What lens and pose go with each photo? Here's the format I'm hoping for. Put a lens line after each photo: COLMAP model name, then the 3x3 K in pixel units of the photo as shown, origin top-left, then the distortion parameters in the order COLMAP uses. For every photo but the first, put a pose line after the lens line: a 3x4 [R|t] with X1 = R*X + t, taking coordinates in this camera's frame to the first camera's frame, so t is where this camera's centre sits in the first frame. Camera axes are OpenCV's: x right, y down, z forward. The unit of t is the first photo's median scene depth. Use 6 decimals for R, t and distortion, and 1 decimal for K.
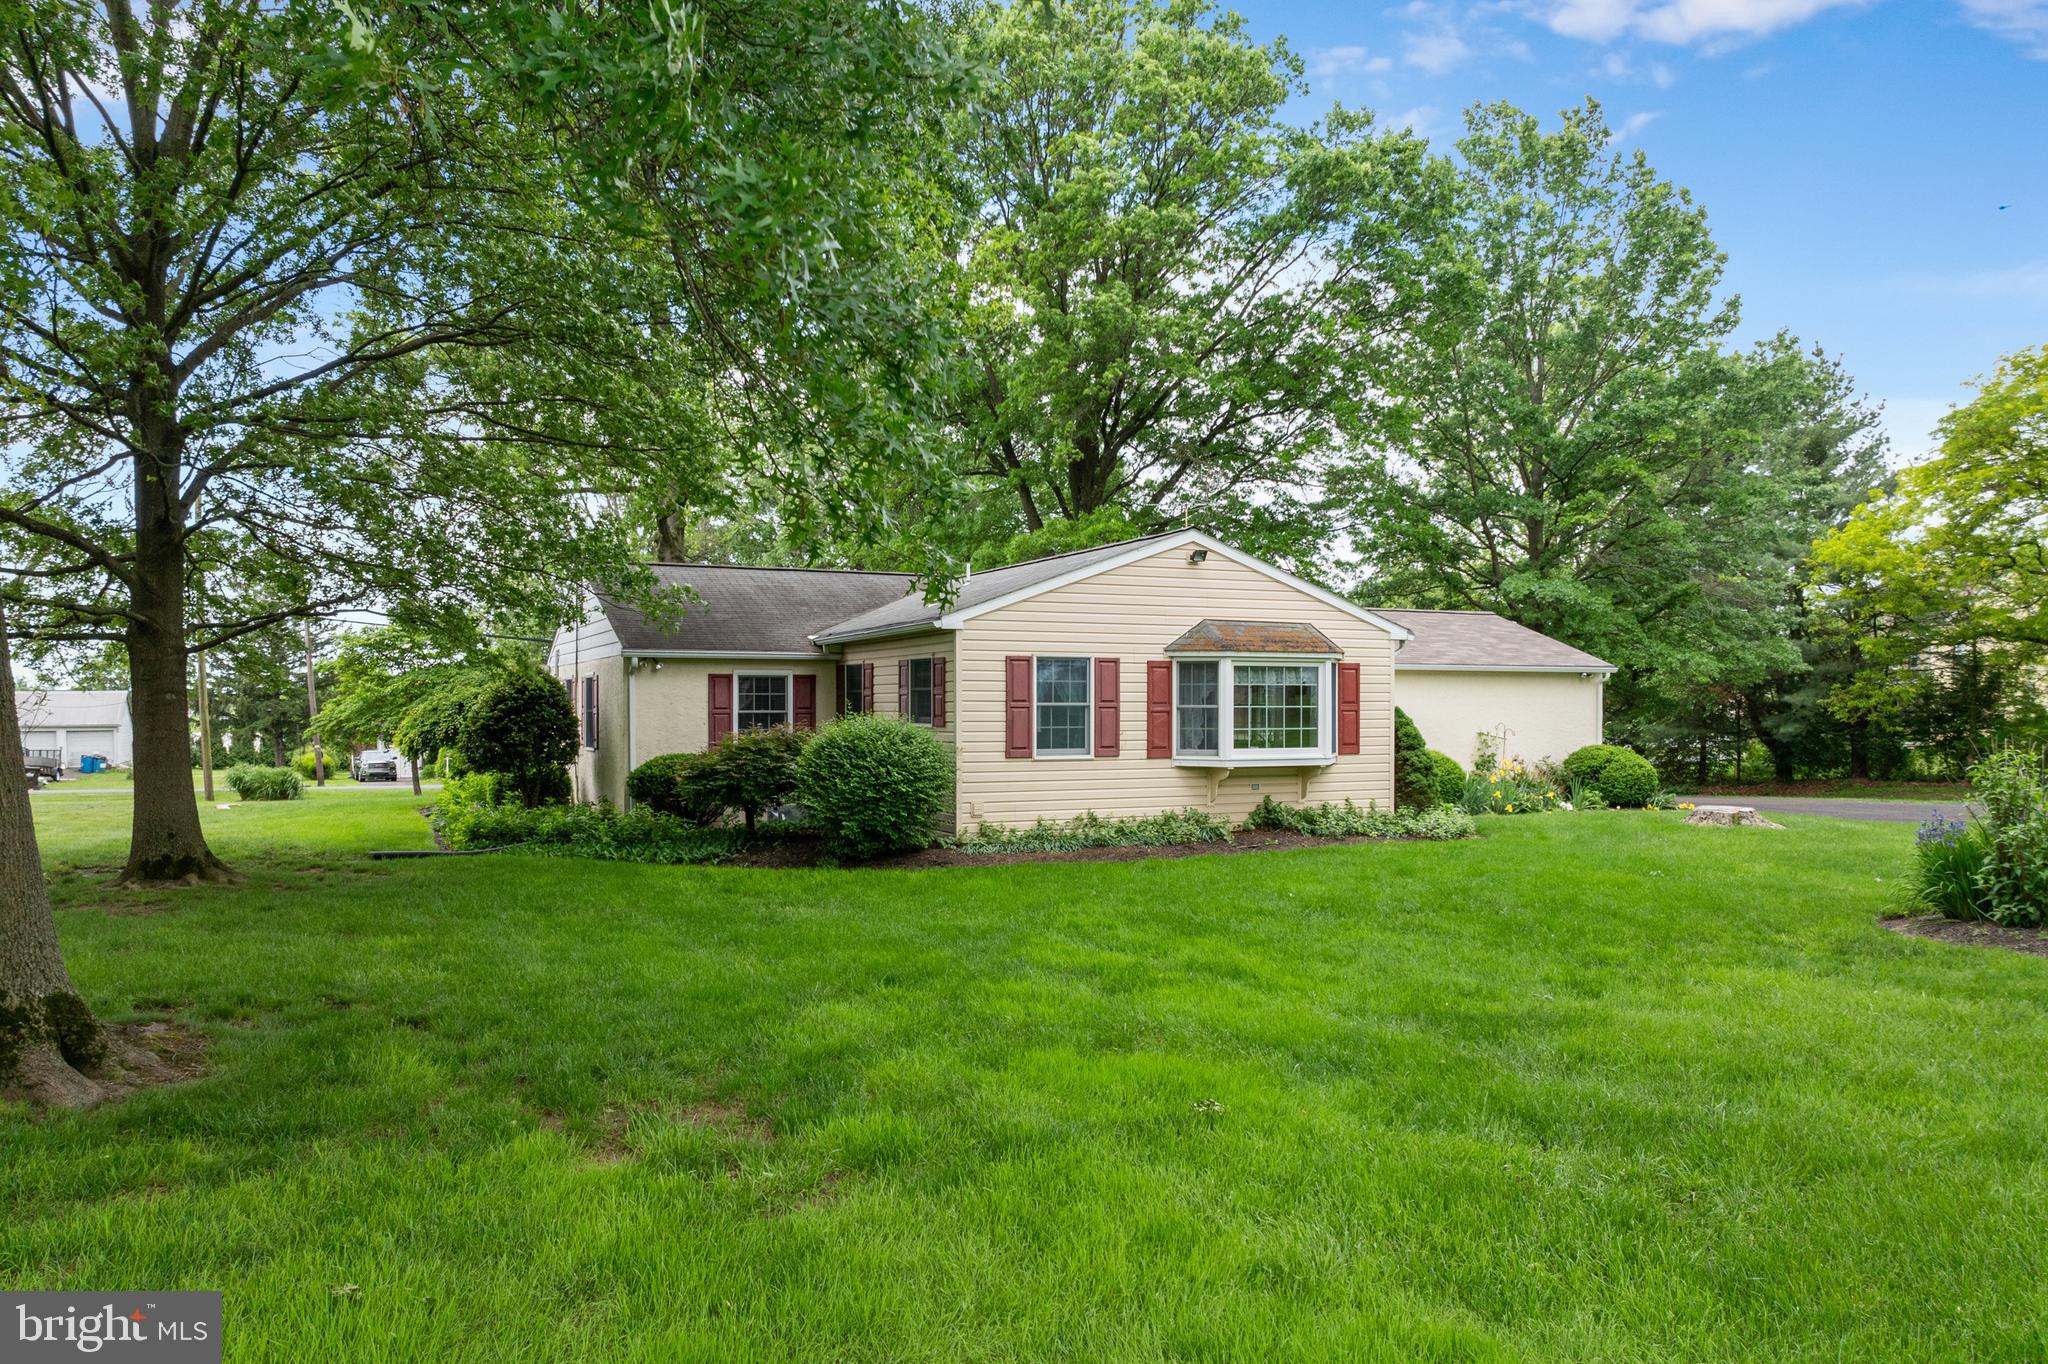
lens RADIAL K [[1467.0, 0, 1017.0], [0, 1467.0, 712.2], [0, 0, 1]] dist [-0.028792, -0.003015]
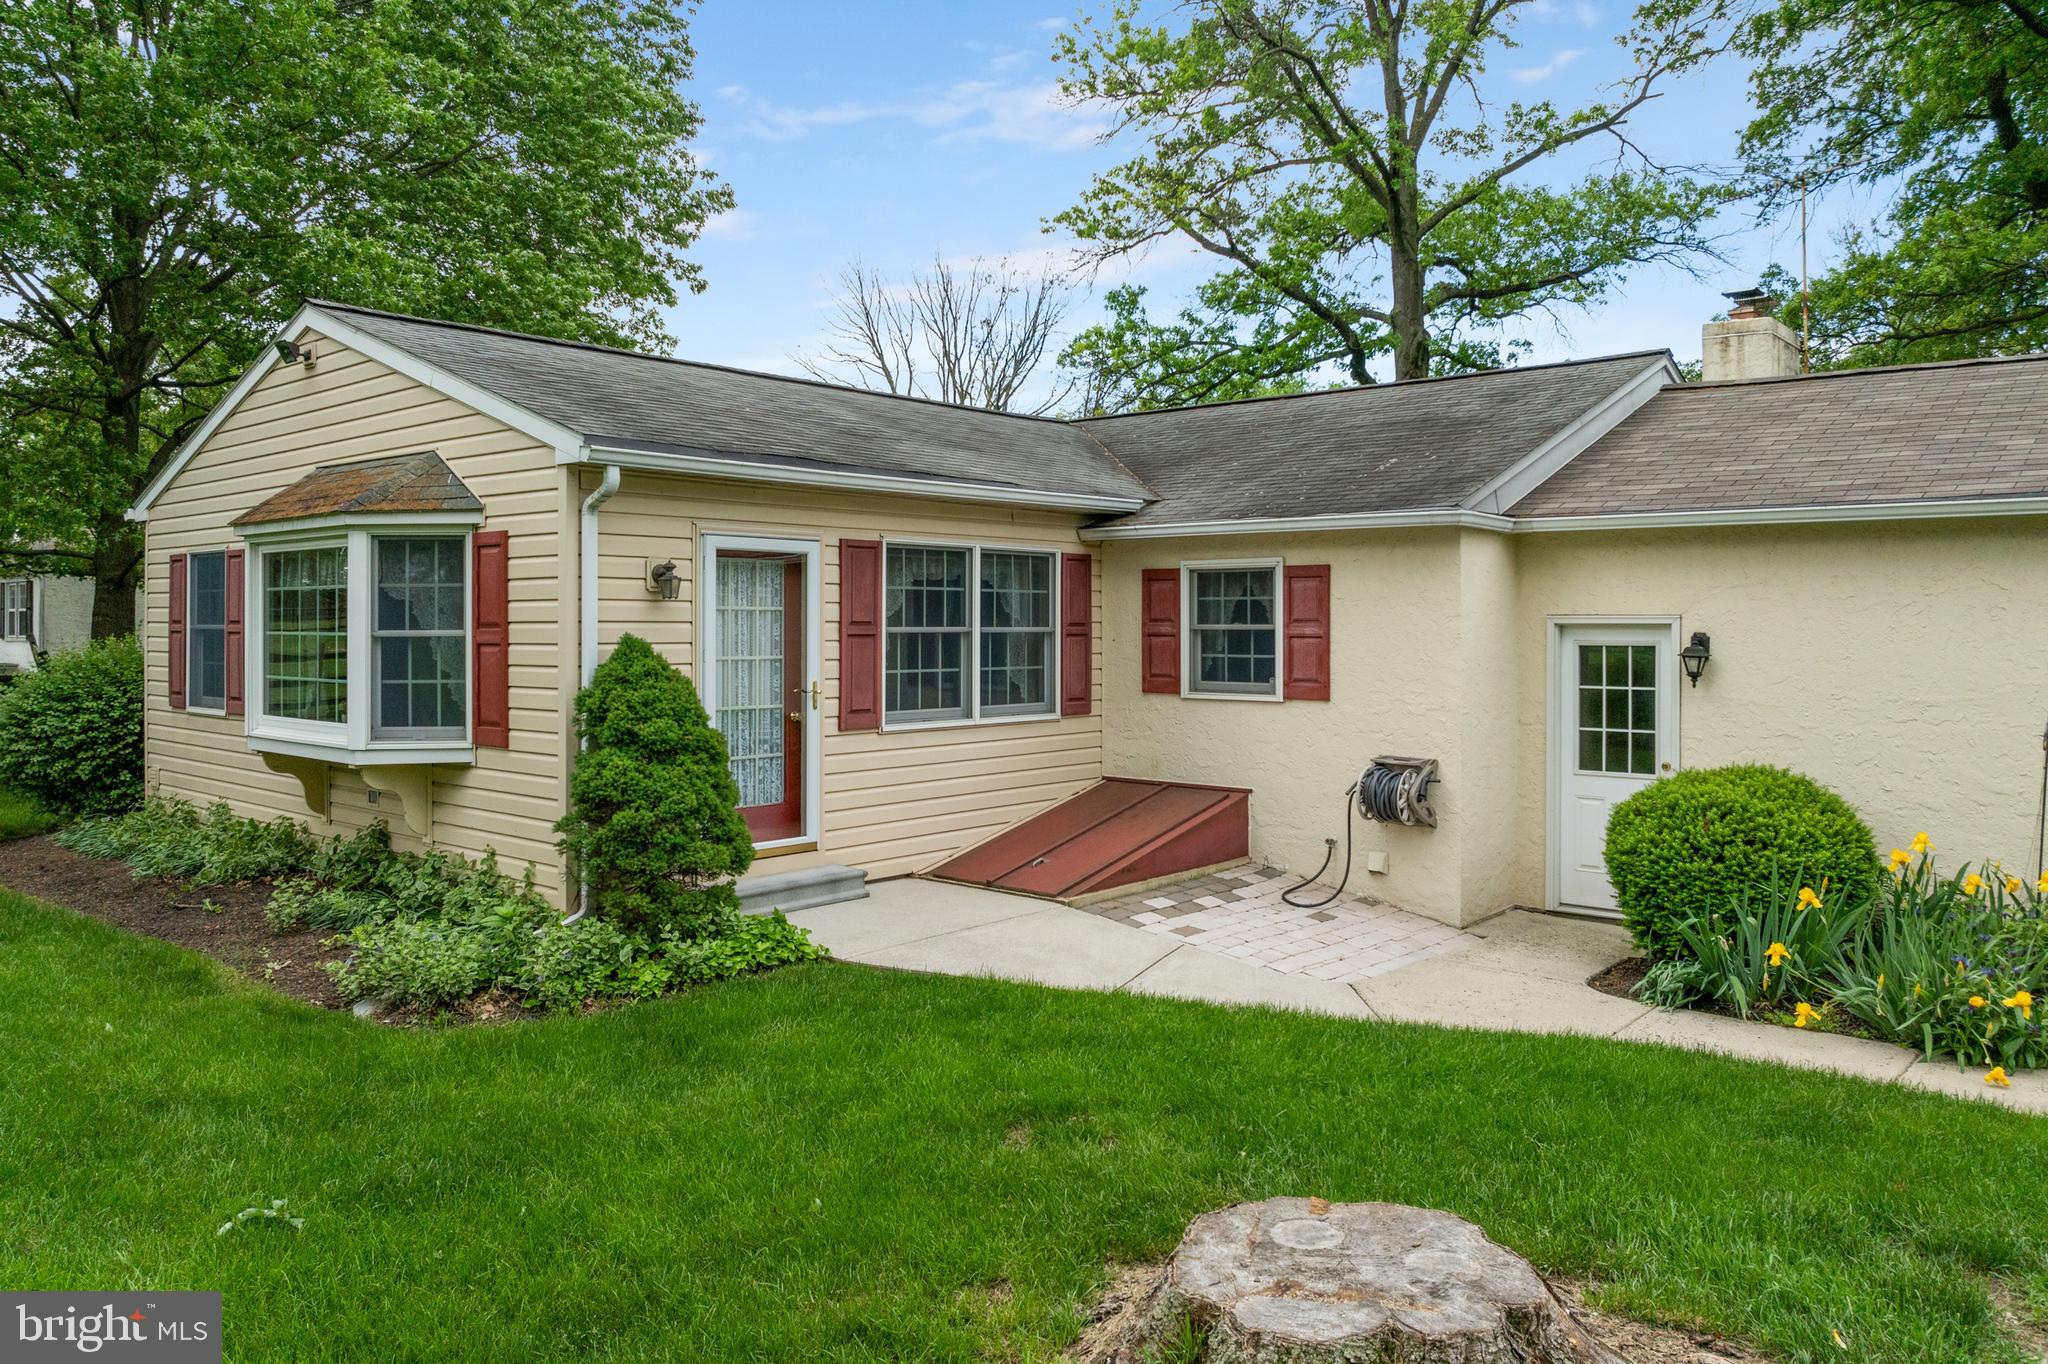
lens RADIAL K [[1466.8, 0, 1022.6], [0, 1466.8, 637.3], [0, 0, 1]] dist [-0.046671, 0.000184]
pose [[0.403866, 0.007913, -0.914784, 0.719534], [-0.004655, 0.999967, 0.006595, -0.007057], [0.914807, 0.001595, 0.403889, 1.035356]]
